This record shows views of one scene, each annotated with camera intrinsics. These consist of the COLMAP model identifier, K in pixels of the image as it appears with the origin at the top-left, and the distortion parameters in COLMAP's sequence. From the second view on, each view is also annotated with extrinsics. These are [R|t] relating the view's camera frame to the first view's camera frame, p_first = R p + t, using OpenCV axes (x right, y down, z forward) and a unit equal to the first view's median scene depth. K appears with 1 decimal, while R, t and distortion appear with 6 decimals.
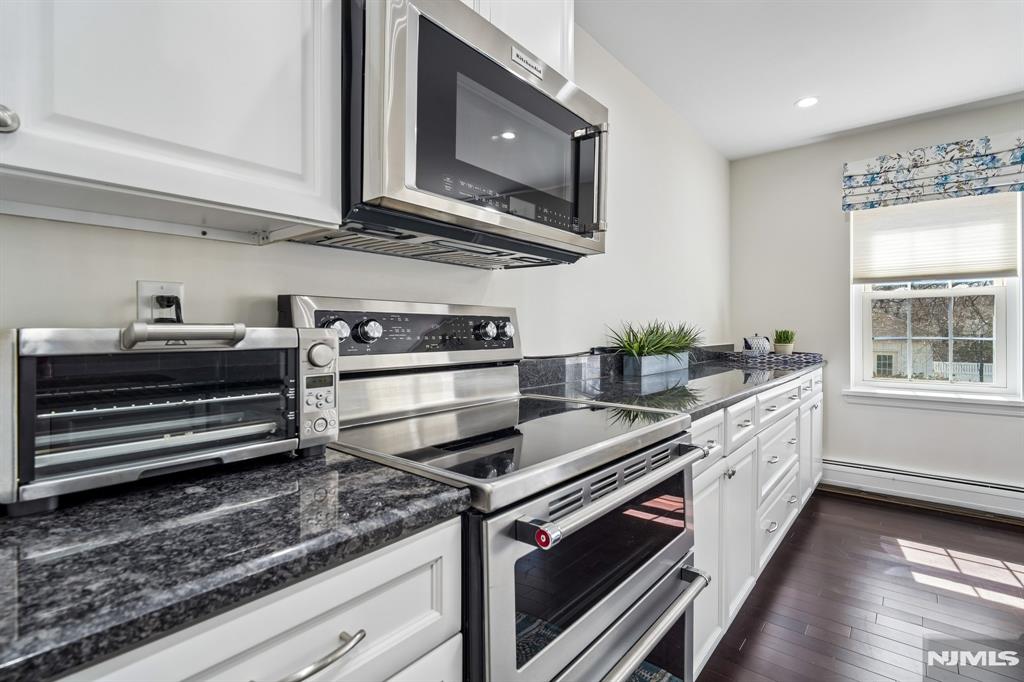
lens RADIAL K [[481.0, 0, 513.8], [0, 481.0, 330.9], [0, 0, 1]] dist [-0.004869, -0.000438]
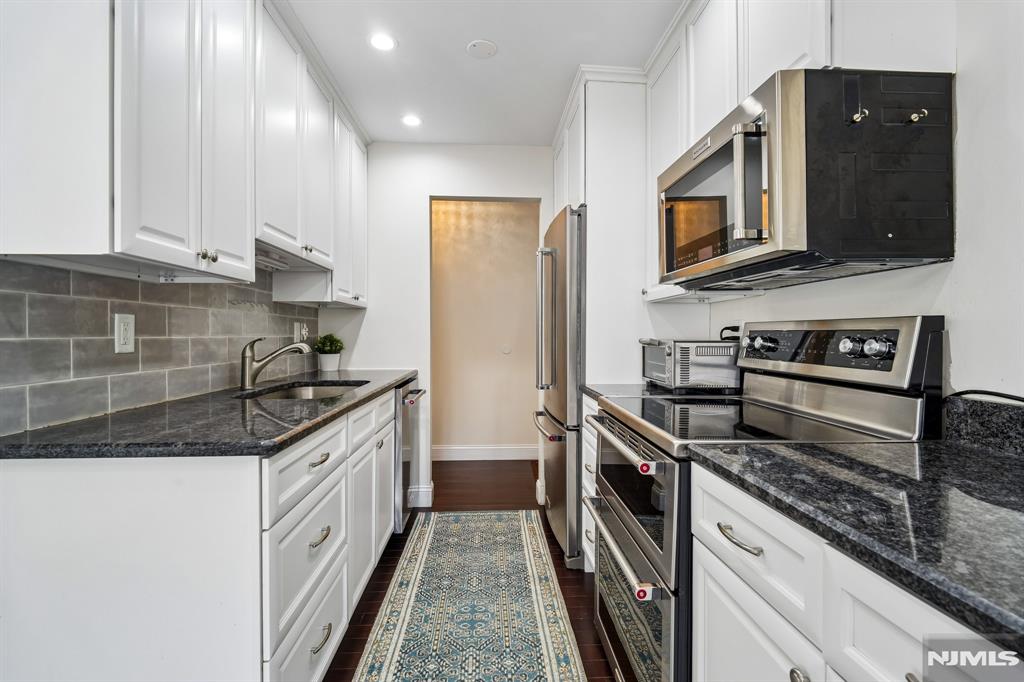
lens RADIAL K [[476.2, 0, 514.5], [0, 476.2, 336.9], [0, 0, 1]] dist [-0.000761, -0.000634]
pose [[-0.728549, 0.001082, -0.684993, 0.487969], [-0.006597, 0.999941, 0.008595, -0.010339], [0.684962, 0.010781, -0.728499, 0.592468]]
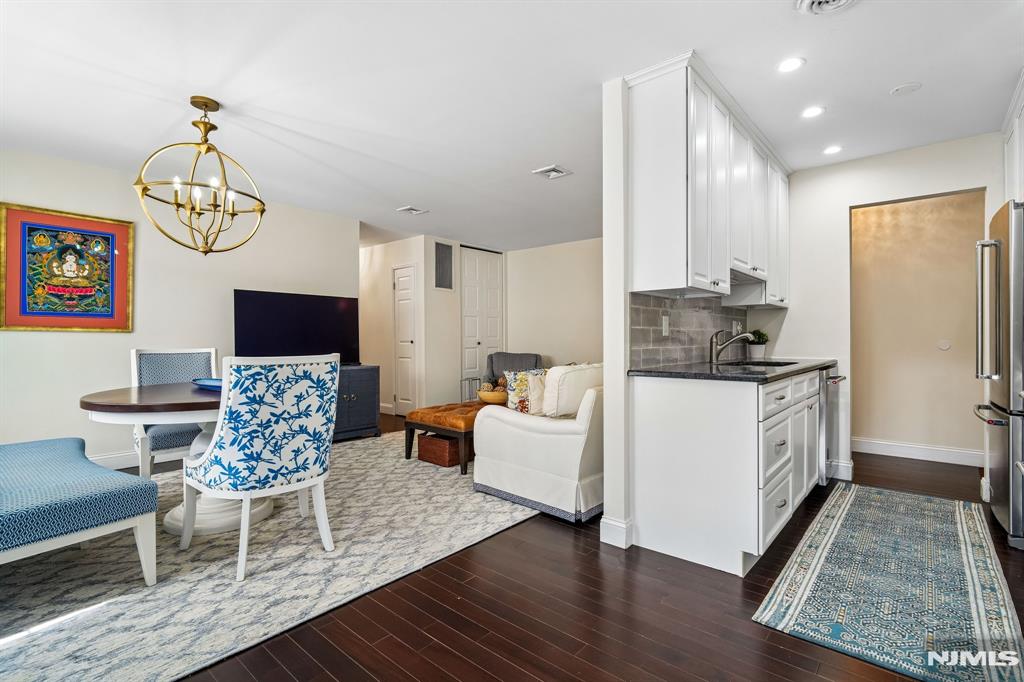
lens RADIAL K [[480.9, 0, 516.4], [0, 480.9, 341.4], [0, 0, 1]] dist [-0.001732, -0.000954]
pose [[-0.999946, 0.001966, 0.010157, 0.732849], [0.002077, 0.999938, 0.010924, 0.012352], [-0.010135, 0.010944, -0.999889, 0.918208]]
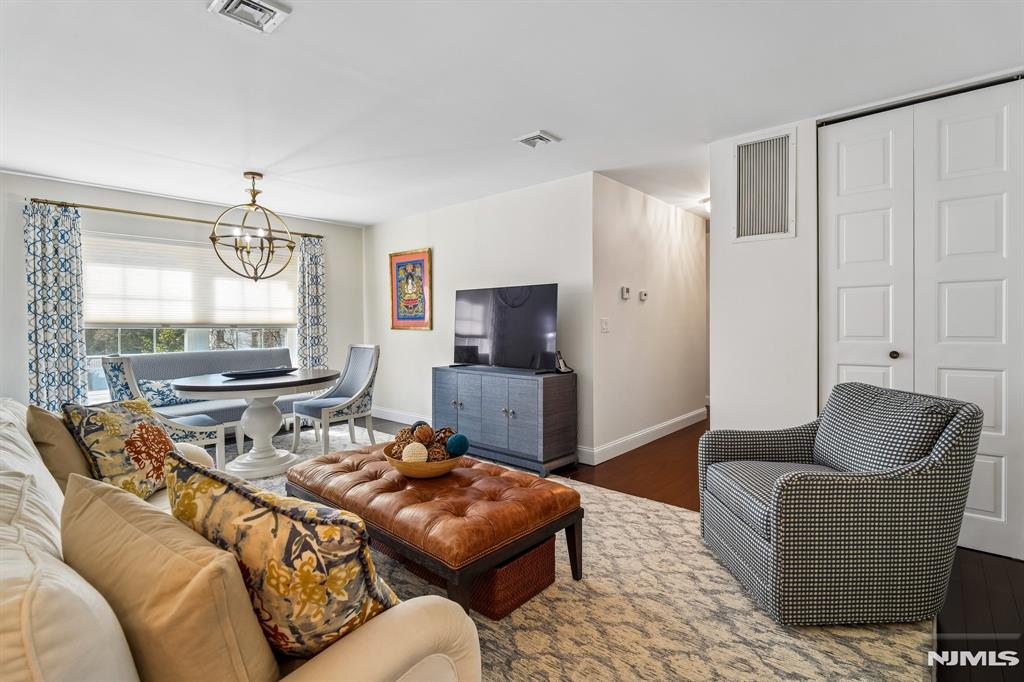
lens RADIAL K [[484.0, 0, 517.4], [0, 484.0, 323.6], [0, 0, 1]] dist [-0.002095, -0.000493]
pose [[0.024563, -0.000684, 0.999698, 0.032971], [0.011132, 0.999938, 0.000410, -0.022345], [-0.999636, 0.011119, 0.024569, -0.759092]]
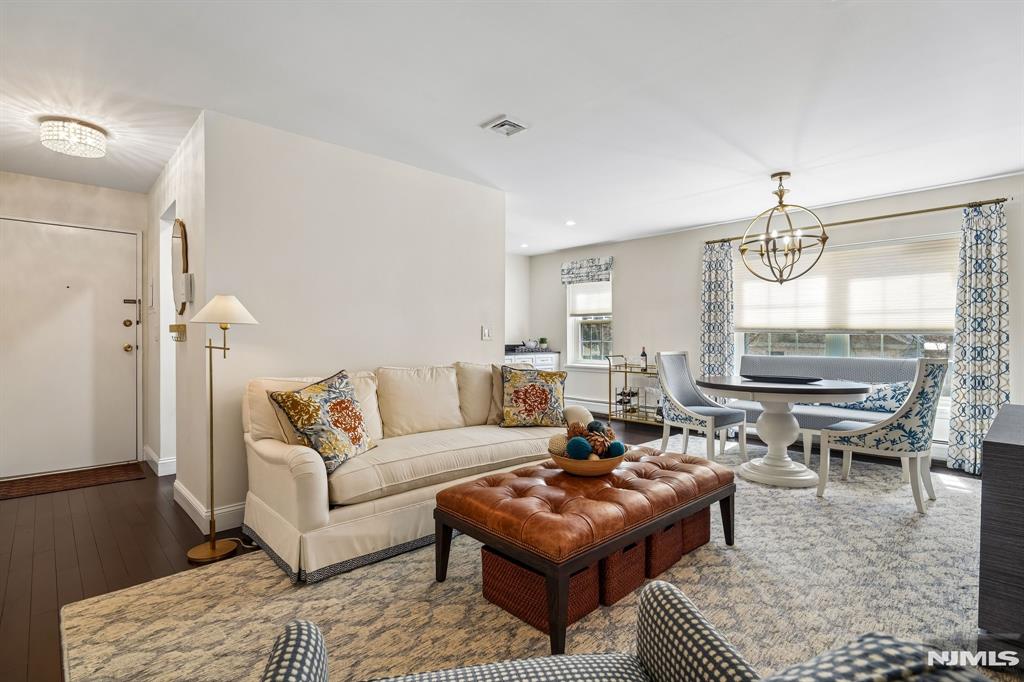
lens RADIAL K [[487.1, 0, 505.7], [0, 487.1, 339.4], [0, 0, 1]] dist [-0.010972, -0.000760]
pose [[0.990969, 0.004674, -0.134006, 0.789781], [-0.004360, 0.999987, 0.002641, 0.001560], [0.134017, -0.002033, 0.990977, -1.391891]]
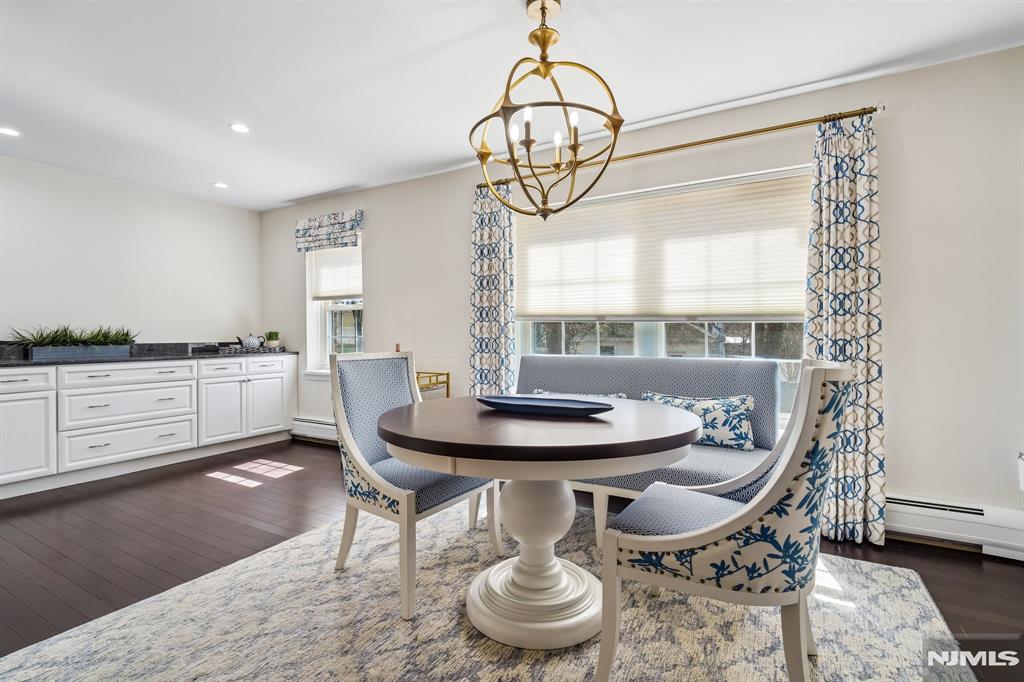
lens RADIAL K [[476.2, 0, 514.5], [0, 476.2, 336.9], [0, 0, 1]] dist [-0.000761, -0.000634]
pose [[0.985782, -0.001352, 0.168025, 1.194807], [0.000783, 0.999994, 0.003453, 0.012057], [-0.168029, -0.003273, 0.985777, -0.639482]]
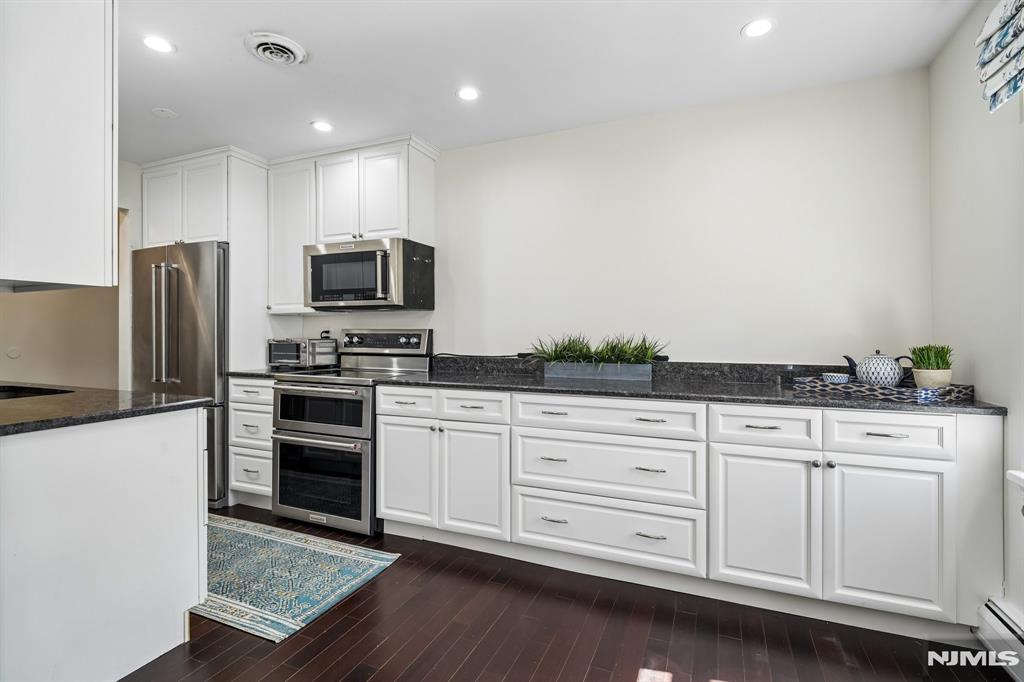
lens RADIAL K [[480.2, 0, 511.1], [0, 480.2, 334.2], [0, 0, 1]] dist [-0.000189, -0.000035]
pose [[0.284393, 0.000028, -0.958708, 1.102457], [-0.005090, 0.999986, -0.001481, -0.013601], [0.958694, 0.005301, 0.284389, 0.409951]]
